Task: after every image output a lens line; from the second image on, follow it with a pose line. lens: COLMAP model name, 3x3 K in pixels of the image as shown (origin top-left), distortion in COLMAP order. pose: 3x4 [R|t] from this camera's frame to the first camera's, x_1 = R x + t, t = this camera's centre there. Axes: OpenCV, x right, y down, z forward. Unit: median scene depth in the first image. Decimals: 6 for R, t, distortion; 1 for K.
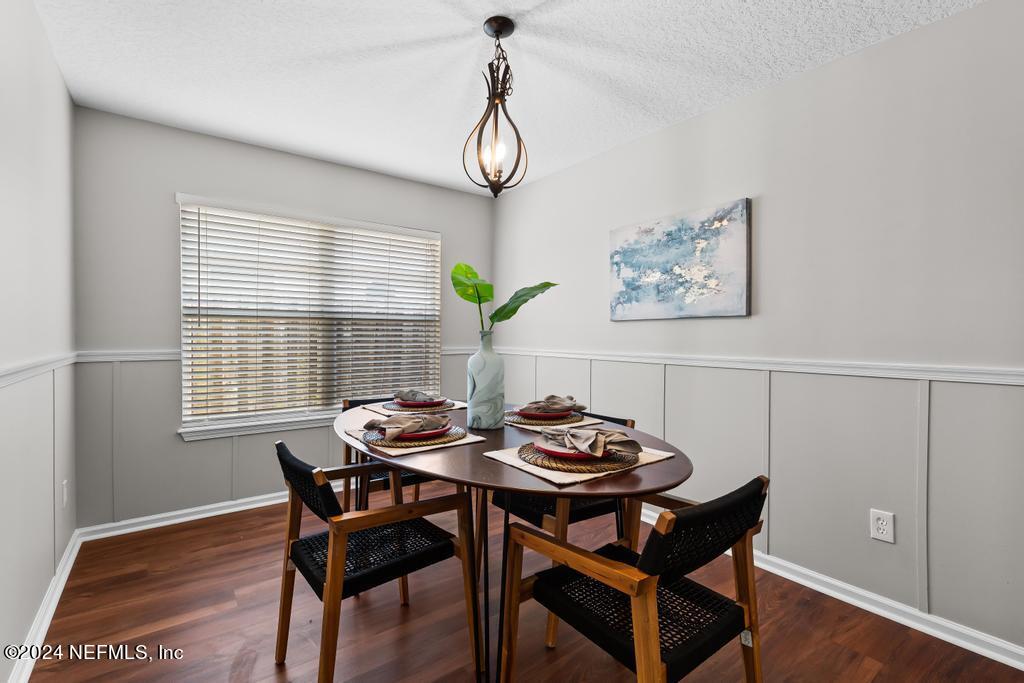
lens RADIAL K [[464.9, 0, 507.1], [0, 464.9, 338.3], [0, 0, 1]] dist [0.002712, -0.000093]
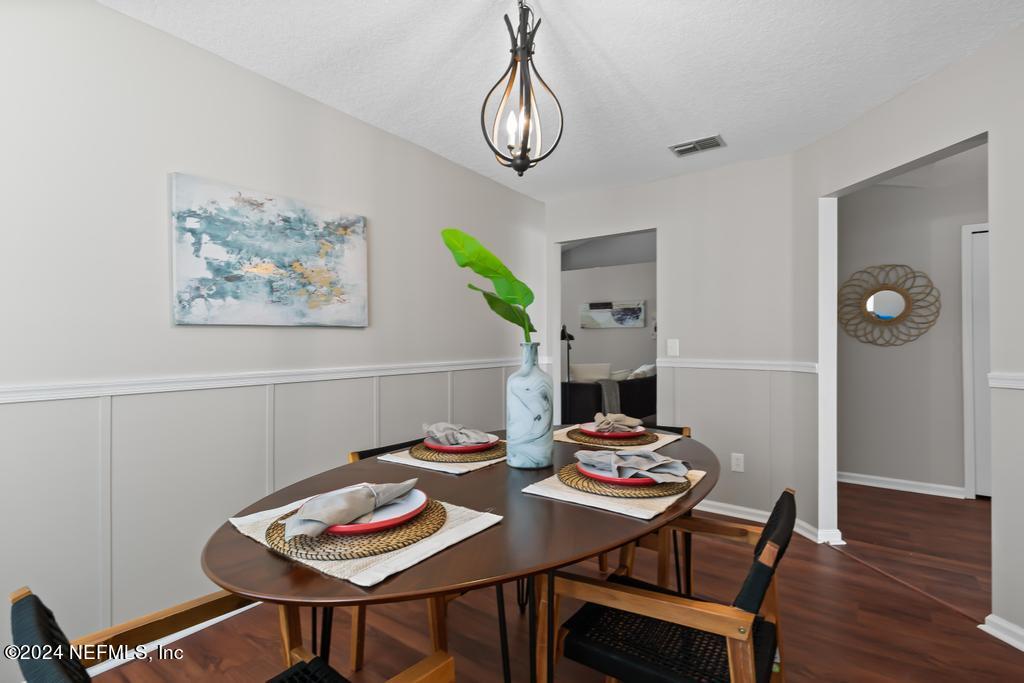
lens RADIAL K [[464.9, 0, 507.1], [0, 464.9, 338.3], [0, 0, 1]] dist [0.002712, -0.000093]
pose [[-0.278721, 0.004128, 0.960363, -0.516527], [0.011724, 0.999931, -0.000895, -0.015116], [-0.960301, 0.011010, -0.278750, 0.843676]]
